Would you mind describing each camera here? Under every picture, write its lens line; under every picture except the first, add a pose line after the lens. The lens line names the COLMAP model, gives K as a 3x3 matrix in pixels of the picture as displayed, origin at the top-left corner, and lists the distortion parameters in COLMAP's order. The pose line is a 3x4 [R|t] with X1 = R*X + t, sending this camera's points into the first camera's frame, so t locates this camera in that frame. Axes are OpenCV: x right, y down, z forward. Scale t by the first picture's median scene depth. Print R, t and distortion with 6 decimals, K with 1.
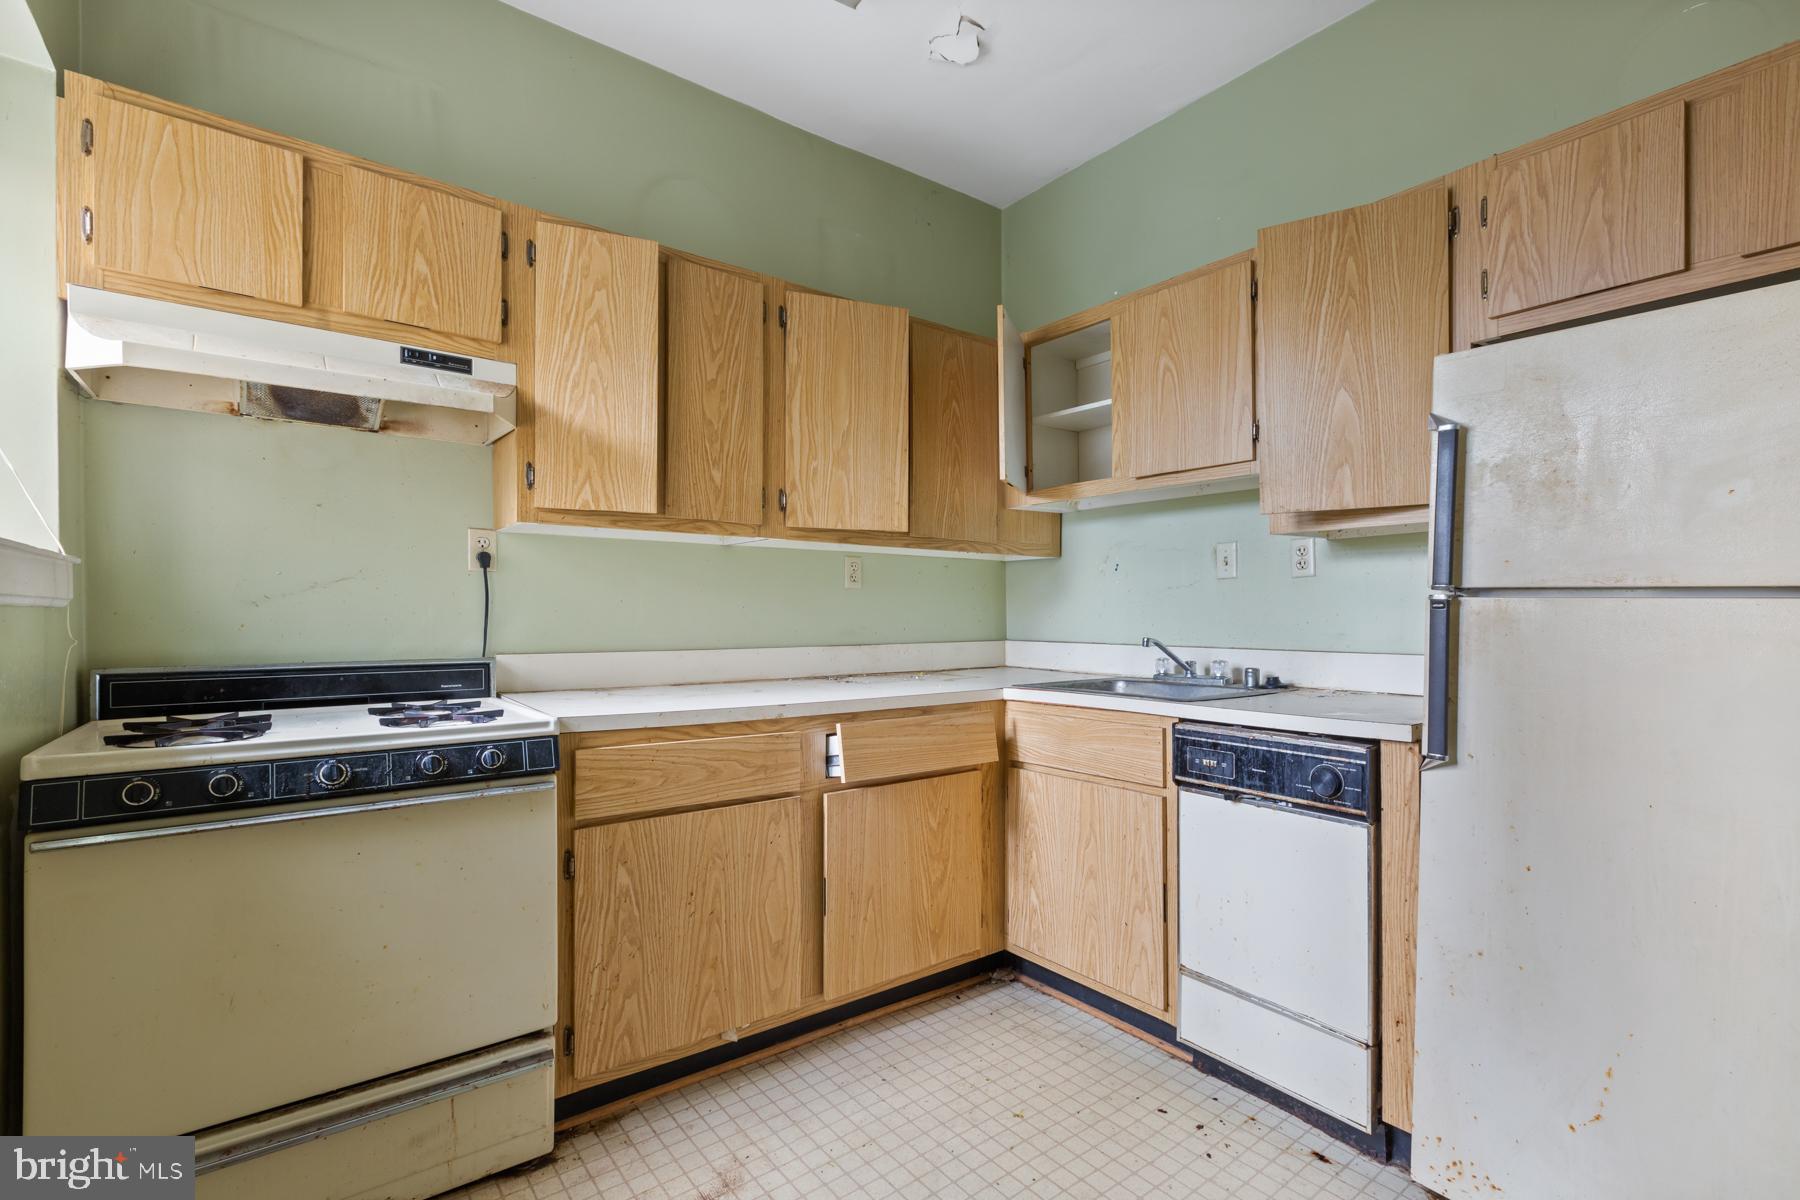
lens RADIAL K [[809.8, 0, 898.8], [0, 809.8, 615.9], [0, 0, 1]] dist [-0.001123, -0.000058]
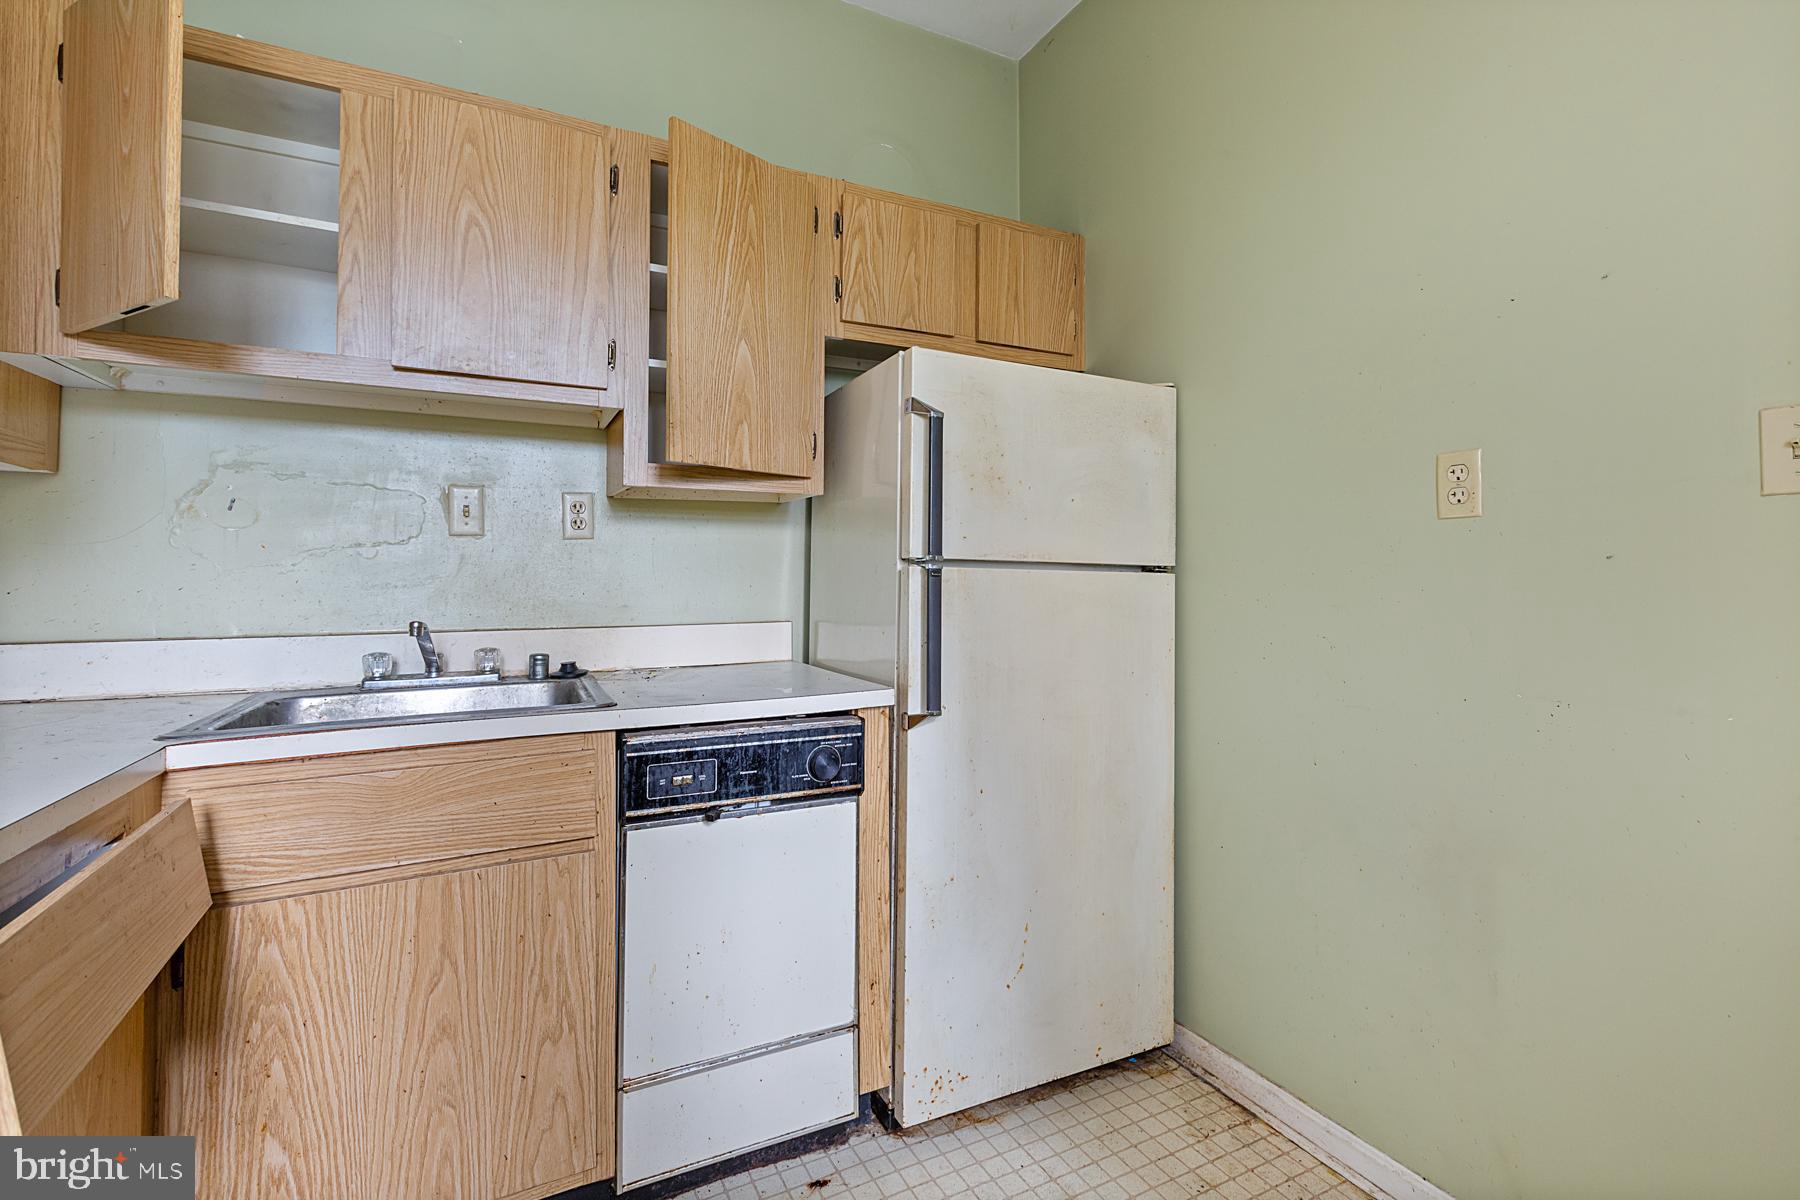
lens RADIAL K [[809.8, 0, 891.8], [0, 809.8, 562.4], [0, 0, 1]] dist [-0.001123, -0.000058]
pose [[0.178875, 0.023845, 0.983583, -0.274242], [0.007210, 0.999648, -0.025546, -0.000782], [-0.983845, 0.011661, 0.178640, 0.556879]]
